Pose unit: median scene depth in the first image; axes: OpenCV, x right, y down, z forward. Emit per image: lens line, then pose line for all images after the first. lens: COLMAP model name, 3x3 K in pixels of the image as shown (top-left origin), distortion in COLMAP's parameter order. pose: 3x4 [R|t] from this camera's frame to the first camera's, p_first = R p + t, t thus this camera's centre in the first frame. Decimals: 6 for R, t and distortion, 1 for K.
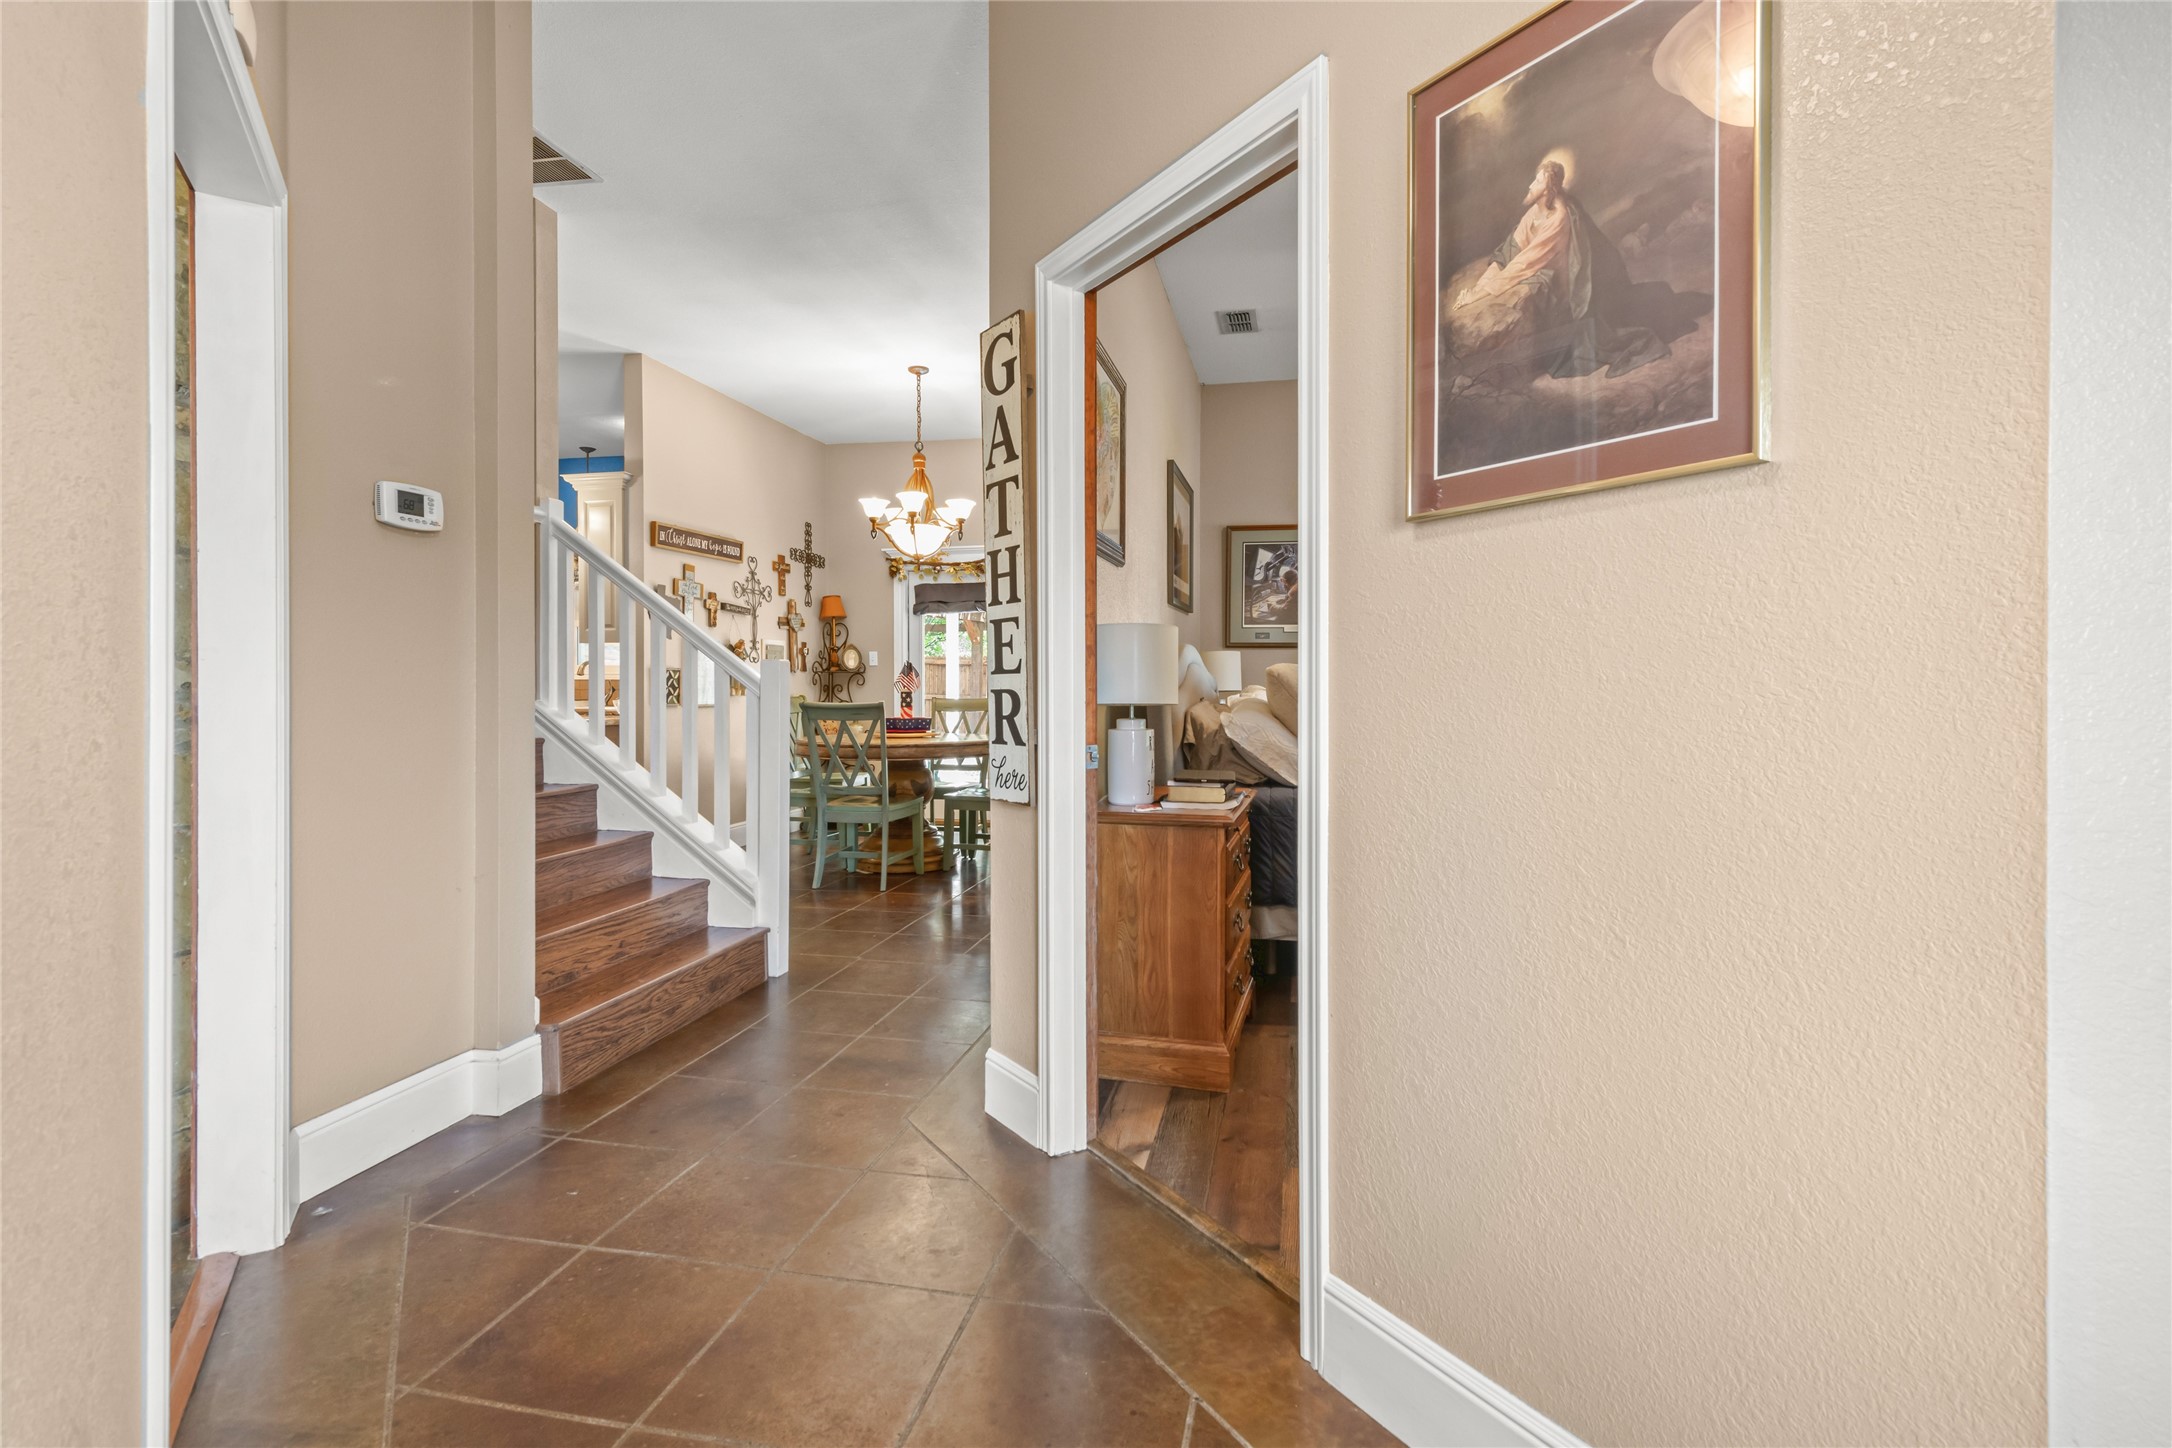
lens RADIAL K [[998.7, 0, 1093.5], [0, 998.7, 691.2], [0, 0, 1]] dist [0.027865, -0.000014]
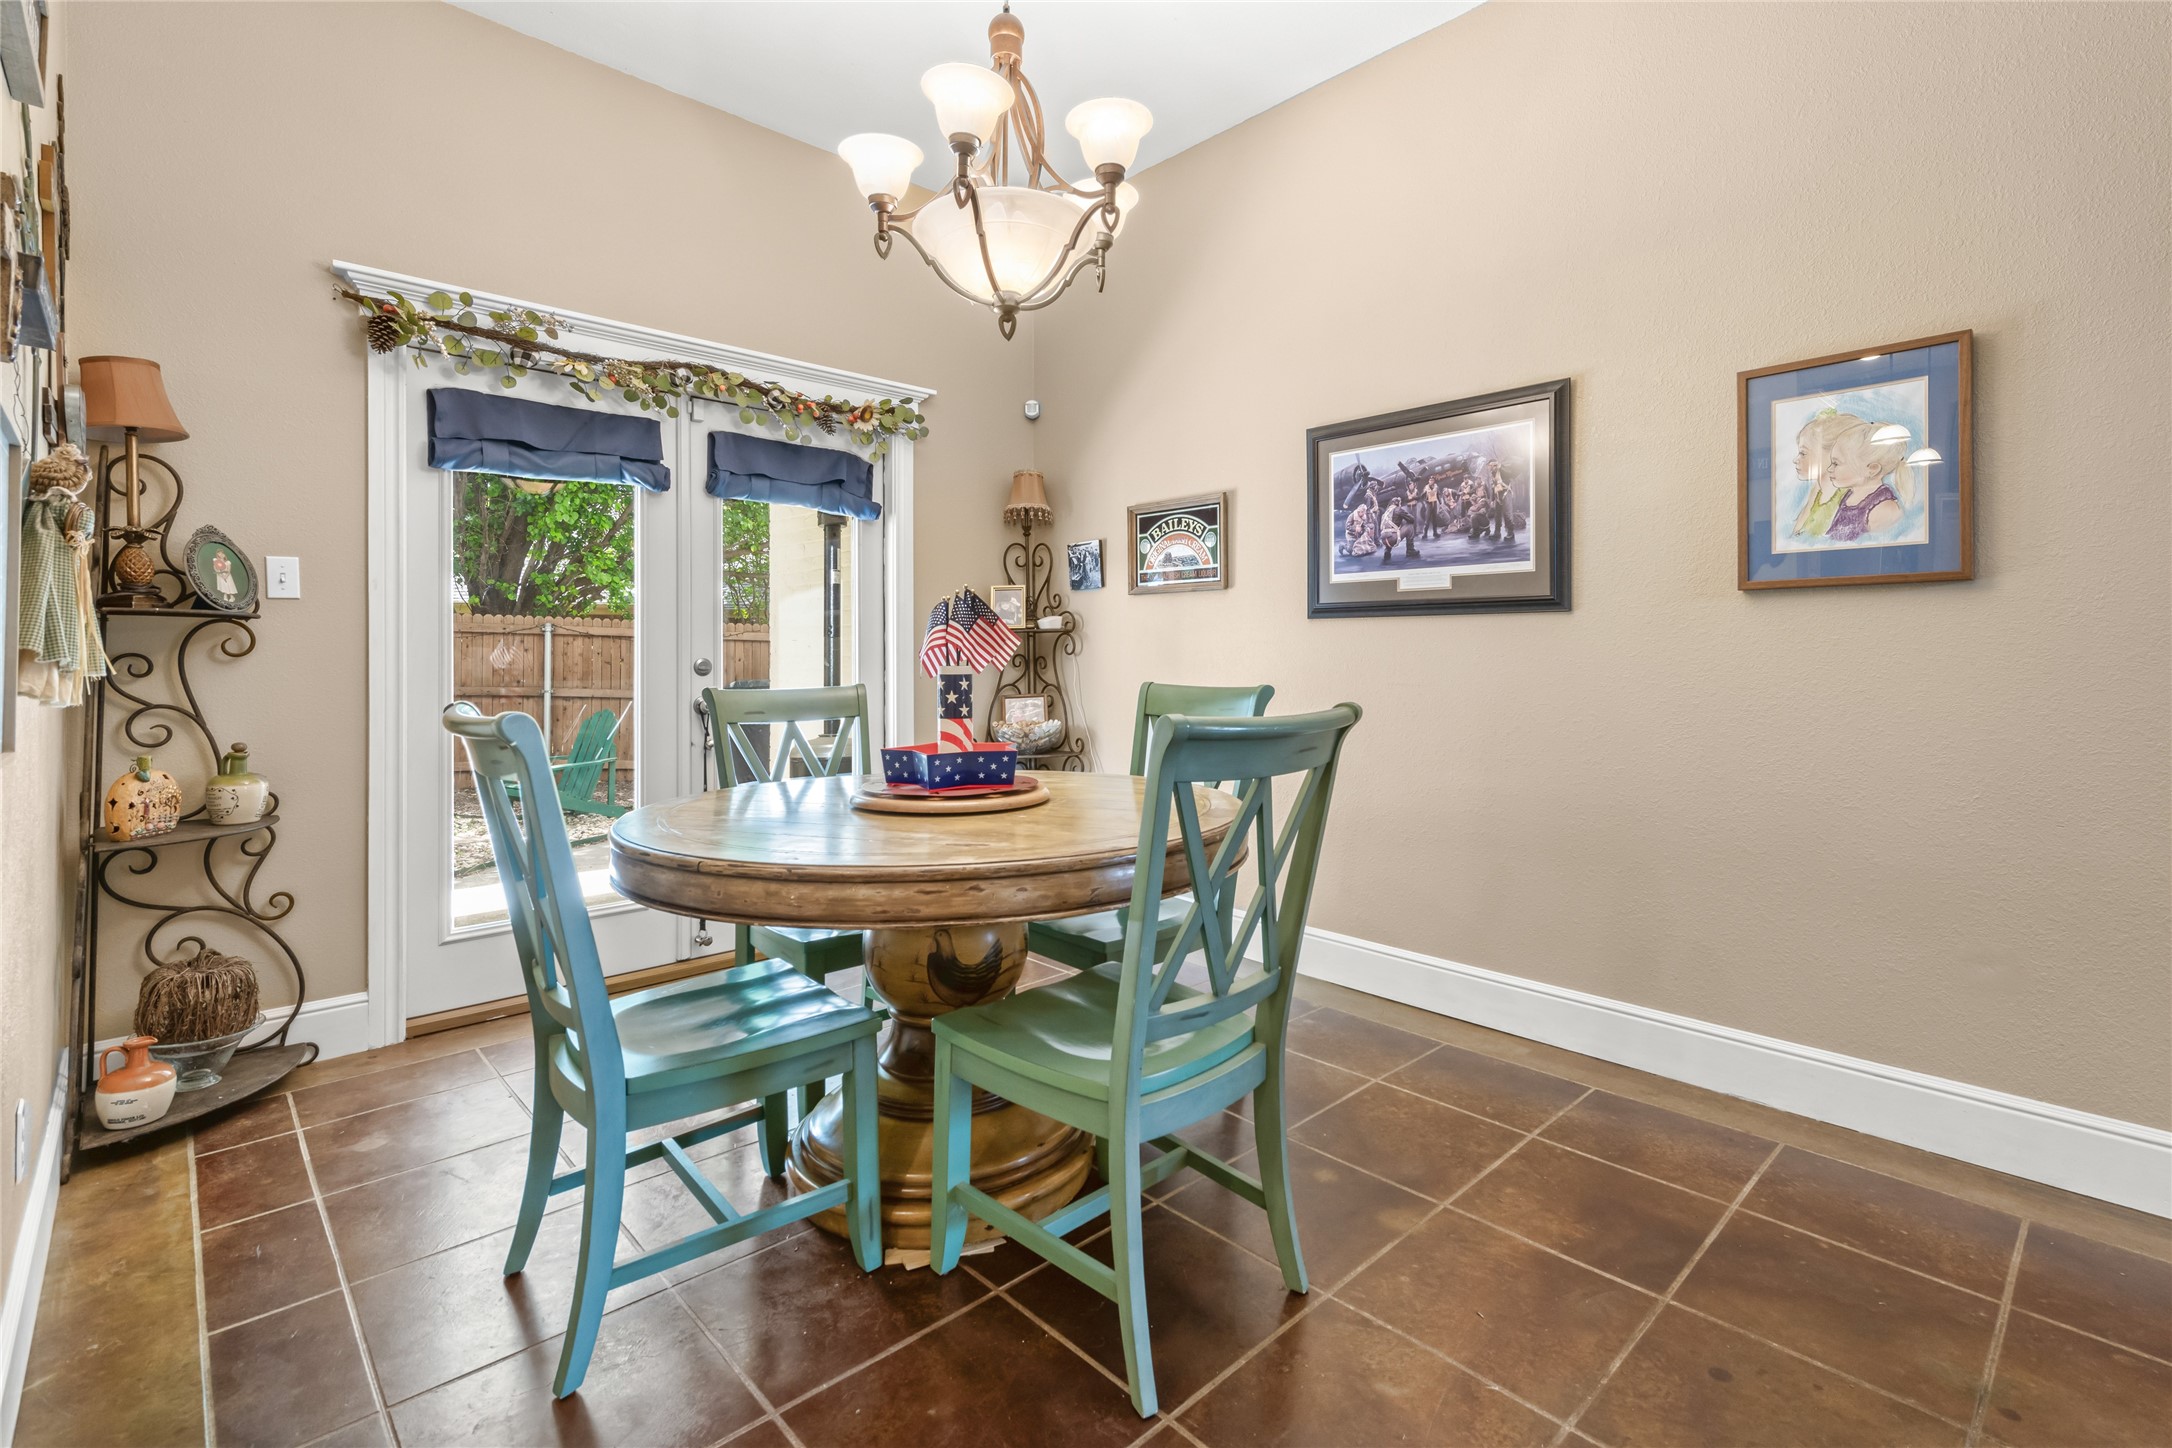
lens RADIAL K [[975.6, 0, 1092.5], [0, 975.6, 666.6], [0, 0, 1]] dist [0.014597, -0.000184]
pose [[0.567293, -0.008362, 0.823473, -0.417145], [0.004491, 0.999965, 0.007060, -0.004070], [-0.823504, -0.000307, 0.567311, 0.718617]]
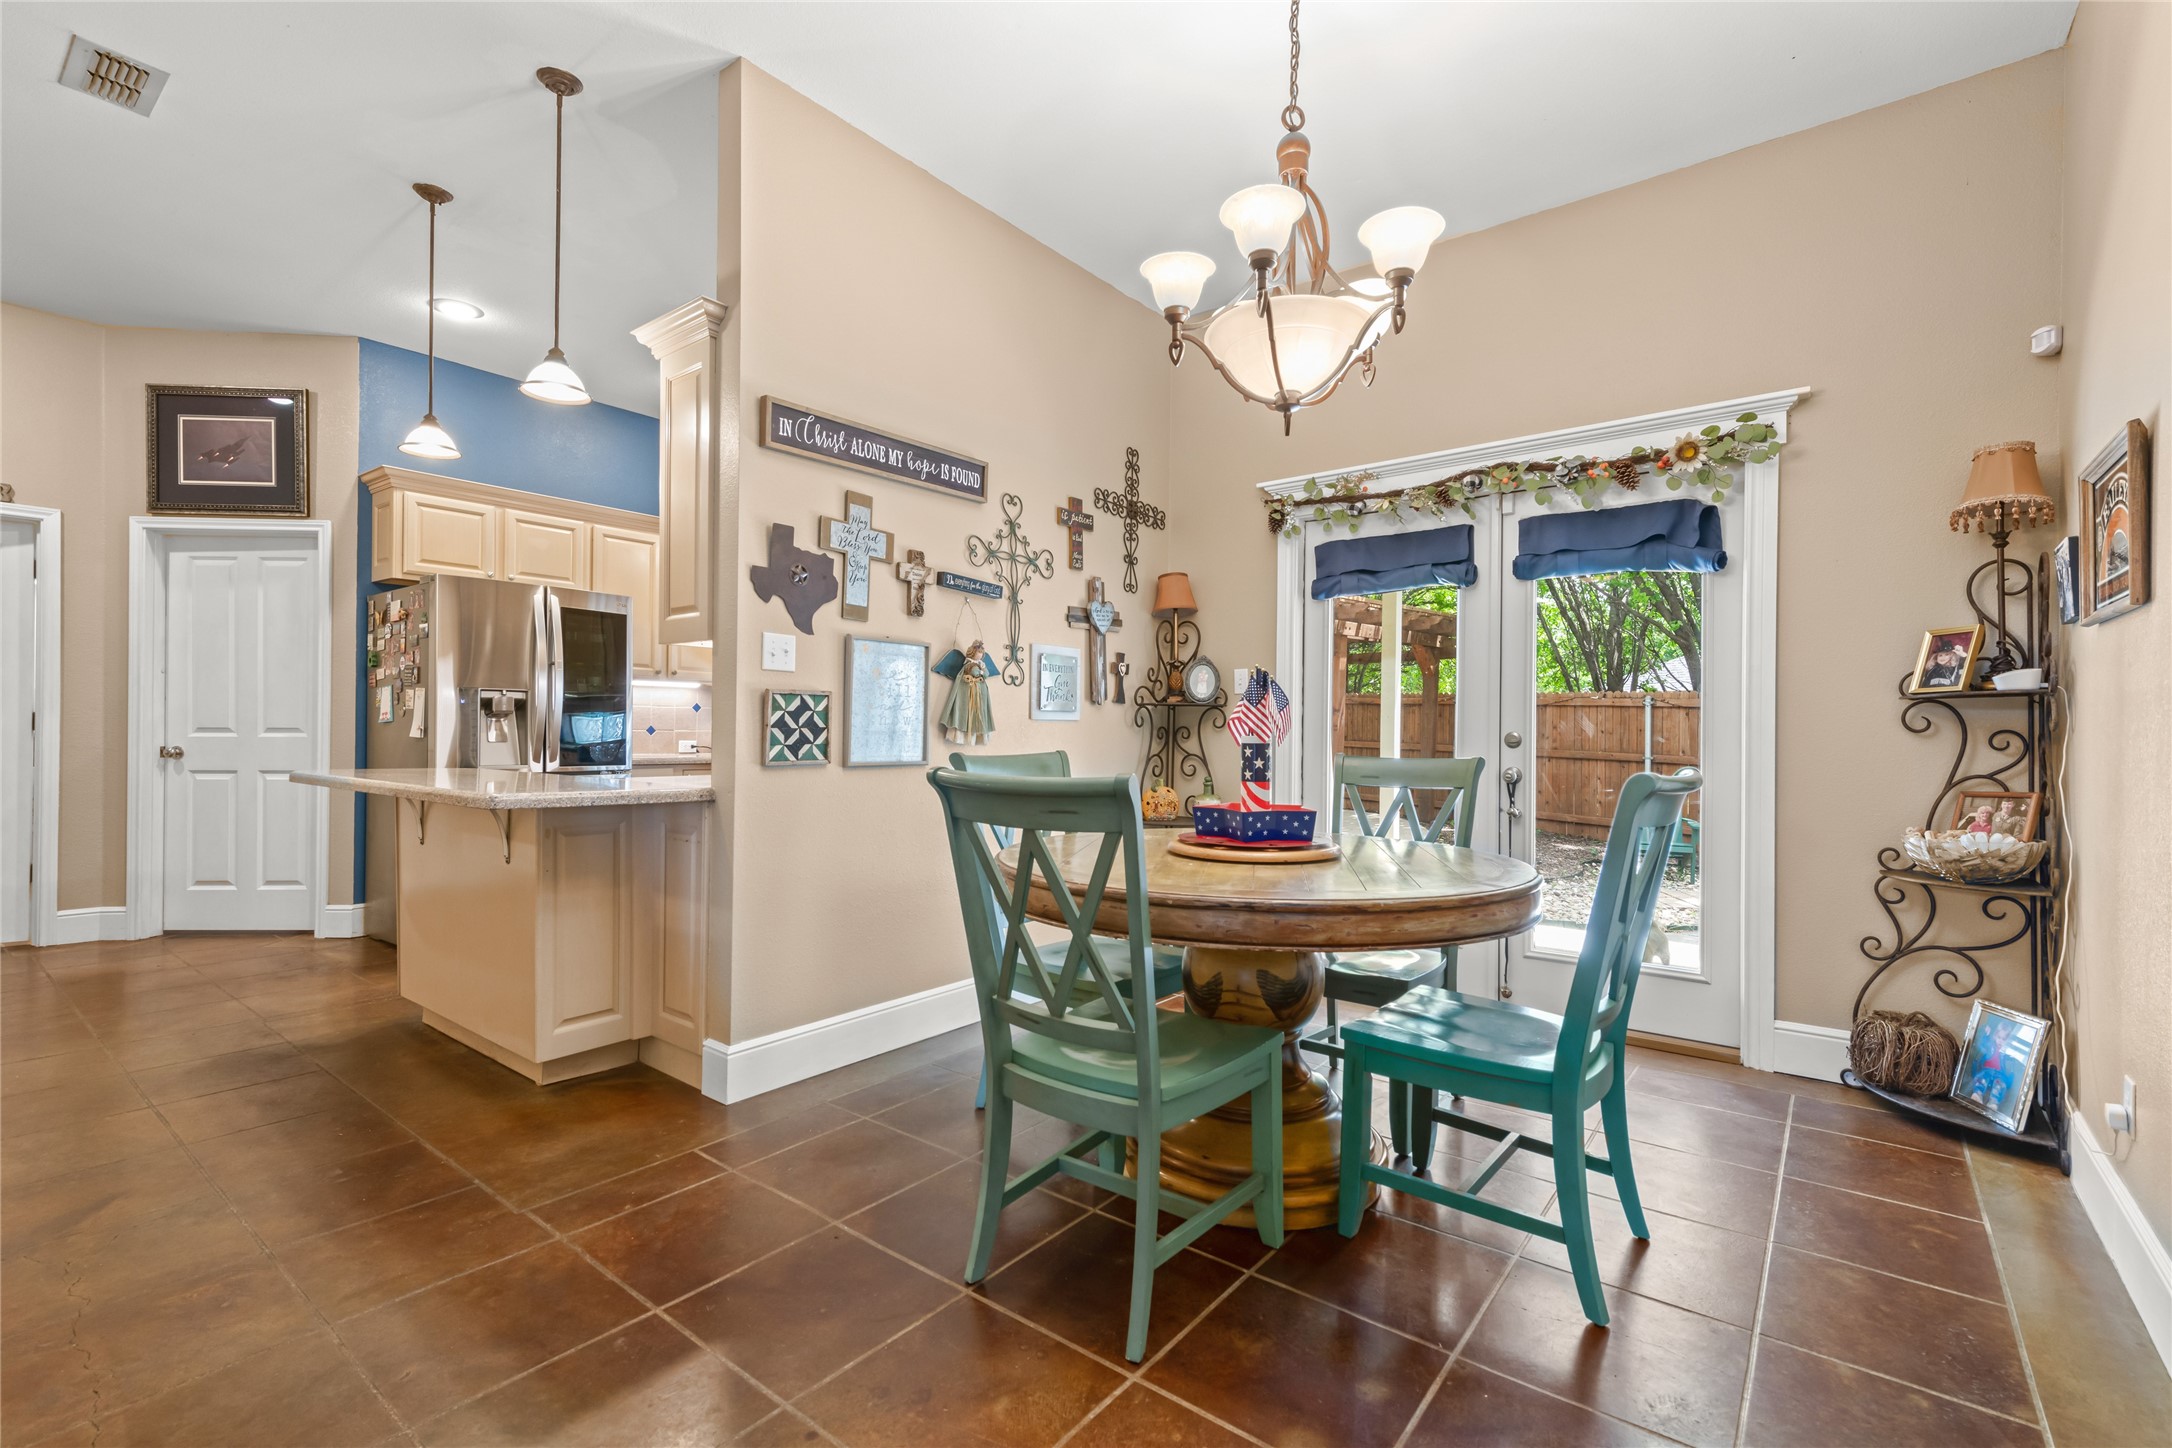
lens RADIAL K [[963.8, 0, 1090.8], [0, 963.8, 733.2], [0, 0, 1]] dist [0.011598, -0.001022]
pose [[0.899791, 0.010555, -0.436193, -0.071488], [-0.011751, 0.999931, -0.000043, -0.002658], [0.436162, 0.005164, 0.899853, 0.578026]]
